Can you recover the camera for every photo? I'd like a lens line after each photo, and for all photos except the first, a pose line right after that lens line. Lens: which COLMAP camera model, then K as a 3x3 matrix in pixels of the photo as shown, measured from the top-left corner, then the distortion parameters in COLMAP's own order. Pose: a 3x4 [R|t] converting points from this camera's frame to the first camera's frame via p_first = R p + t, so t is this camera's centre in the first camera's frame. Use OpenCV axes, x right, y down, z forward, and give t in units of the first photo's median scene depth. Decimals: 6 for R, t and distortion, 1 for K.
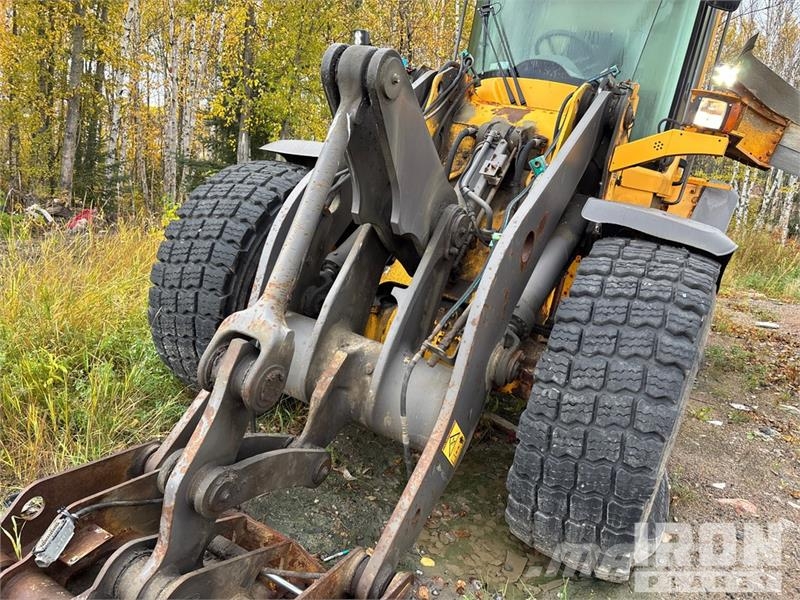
lens RADIAL K [[607.8, 0, 404.6], [0, 607.8, 300.7], [0, 0, 1]] dist [0.057101, -0.069642]
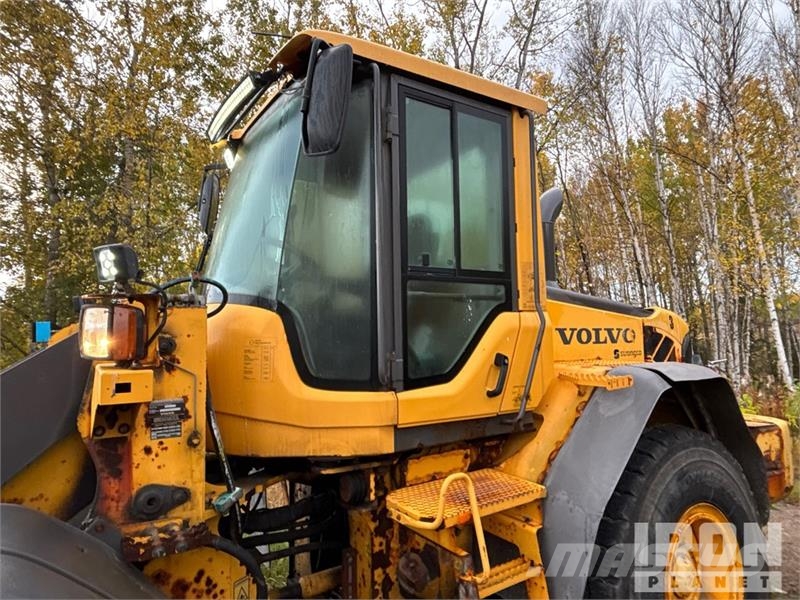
lens RADIAL K [[514.2, 0, 400.5], [0, 514.2, 290.7], [0, 0, 1]] dist [0.021408, -0.033299]
pose [[0.865579, -0.233768, -0.442860, 1.186961], [0.060344, 0.926601, -0.371174, -0.187512], [0.497123, 0.294557, 0.816153, 0.931115]]
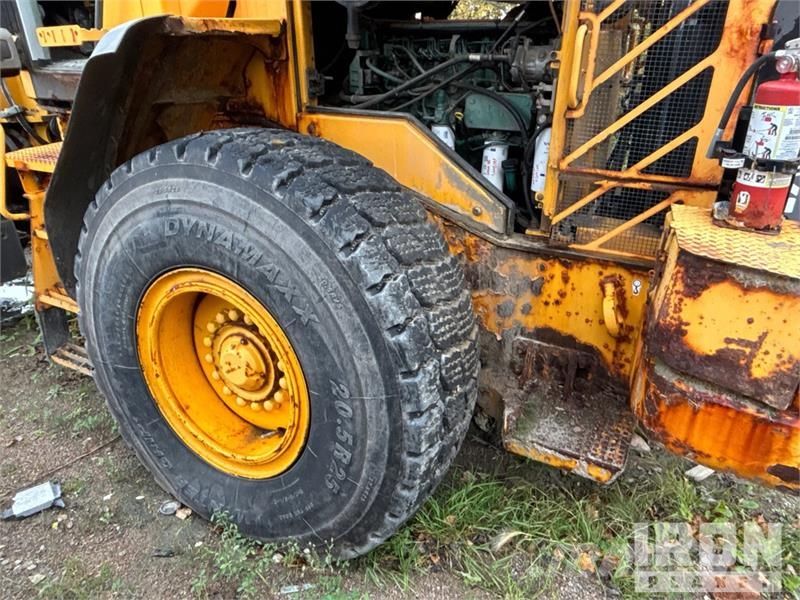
lens RADIAL K [[551.4, 0, 404.2], [0, 551.4, 294.6], [0, 0, 1]] dist [0.017876, -0.024197]
pose [[-0.002646, 0.257352, -0.966314, 1.821140], [-0.237908, 0.938410, 0.250572, -0.341065], [0.971284, 0.230556, 0.058743, 2.465862]]
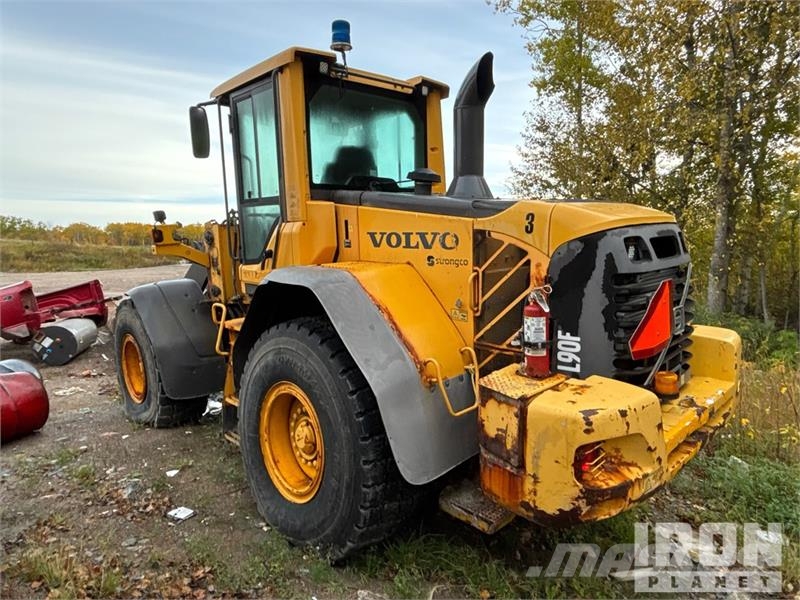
lens RADIAL K [[514.2, 0, 398.4], [0, 514.2, 292.1], [0, 0, 1]] dist [0.021408, -0.033299]
pose [[-0.318880, -0.050800, -0.946433, 2.318042], [-0.257286, 0.965707, 0.034852, -0.477821], [0.912206, 0.254617, -0.321014, 2.876291]]
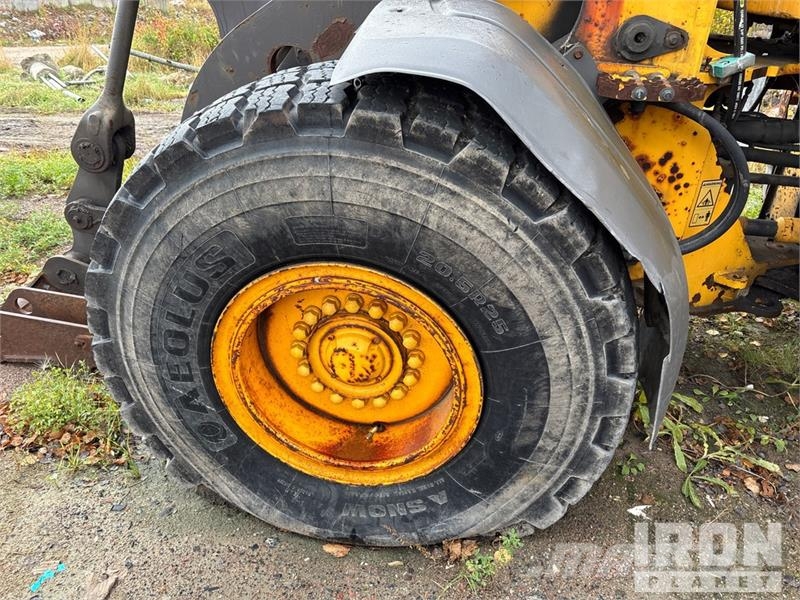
lens RADIAL K [[607.8, 0, 397.9], [0, 607.8, 303.4], [0, 0, 1]] dist [0.057101, -0.069642]
pose [[0.322908, 0.338664, -0.883763, 1.108255], [-0.199975, 0.937117, 0.286043, -0.065181], [0.925062, 0.084365, 0.370328, 0.960911]]
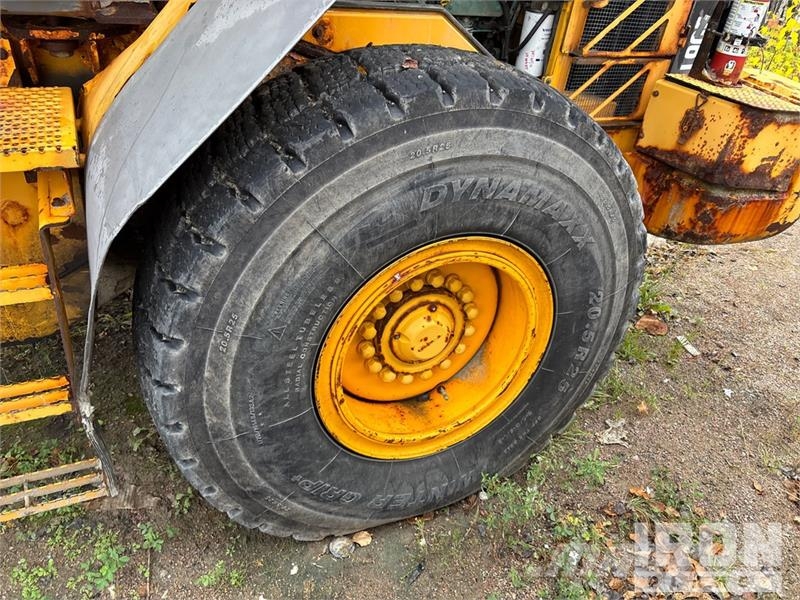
lens RADIAL K [[607.8, 0, 401.5], [0, 607.8, 297.6], [0, 0, 1]] dist [0.057101, -0.069642]
pose [[0.797385, 0.267853, -0.540770, 1.452447], [-0.117343, 0.947815, 0.296442, -0.256629], [0.591953, -0.172922, 0.787204, 1.709624]]
